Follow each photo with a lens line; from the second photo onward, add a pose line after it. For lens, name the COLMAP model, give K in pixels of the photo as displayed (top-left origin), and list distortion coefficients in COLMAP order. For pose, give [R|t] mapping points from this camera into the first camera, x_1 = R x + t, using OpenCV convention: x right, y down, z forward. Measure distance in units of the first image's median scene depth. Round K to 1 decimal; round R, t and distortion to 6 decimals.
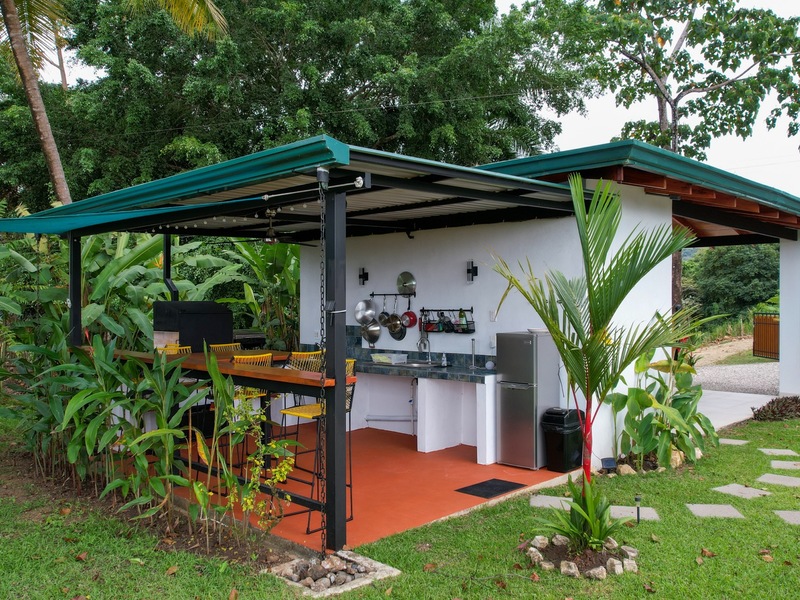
lens RADIAL K [[706.3, 0, 402.3], [0, 706.3, 297.5], [0, 0, 1]] dist [-0.067341, 0.036615]
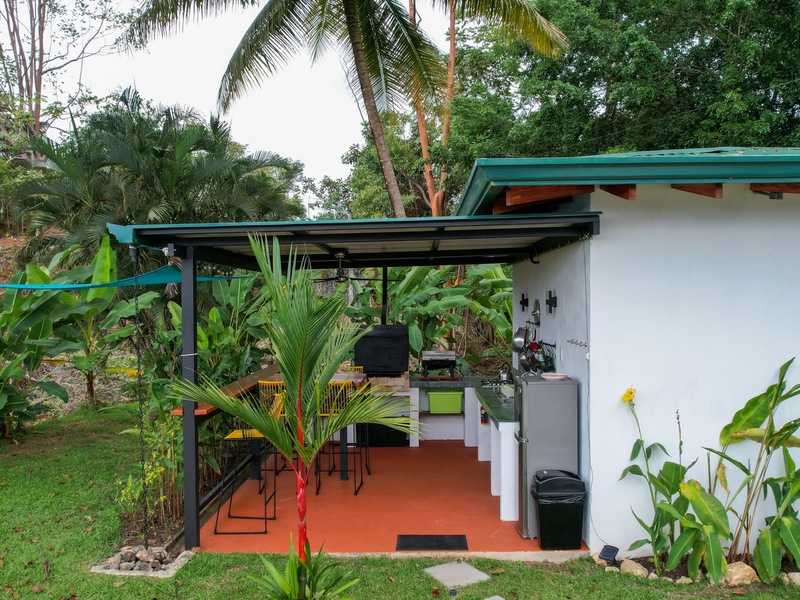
lens RADIAL K [[706.3, 0, 398.5], [0, 706.3, 298.6], [0, 0, 1]] dist [-0.067341, 0.036615]
pose [[0.667506, -0.002968, -0.744599, 0.161889], [0.017965, 0.999765, 0.012119, -0.014524], [0.744388, -0.021466, 0.667402, 0.067685]]
